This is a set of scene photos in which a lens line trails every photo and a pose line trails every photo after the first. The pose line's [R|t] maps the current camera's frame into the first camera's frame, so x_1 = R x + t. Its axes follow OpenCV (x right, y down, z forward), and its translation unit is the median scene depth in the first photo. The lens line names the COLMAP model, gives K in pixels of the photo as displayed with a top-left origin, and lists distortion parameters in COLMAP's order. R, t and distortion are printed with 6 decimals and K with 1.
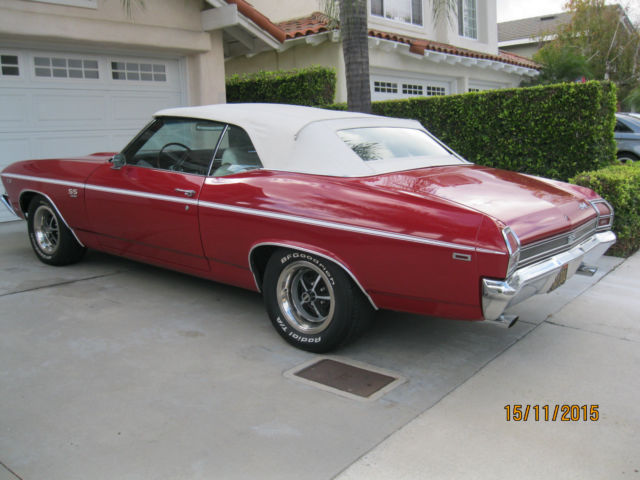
lens RADIAL K [[649.4, 0, 320.0], [0, 649.4, 240.0], [0, 0, 1]] dist [-0.115460, 0.020966]
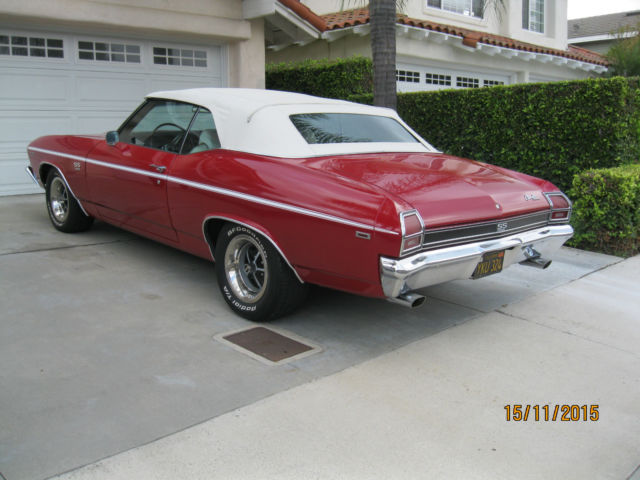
lens RADIAL K [[649.4, 0, 320.0], [0, 649.4, 240.0], [0, 0, 1]] dist [-0.115460, 0.020966]
pose [[0.990371, 0.056121, -0.126553, 0.113989], [-0.054337, 0.998369, 0.017504, 0.007671], [0.127329, -0.010459, 0.991805, -0.024570]]
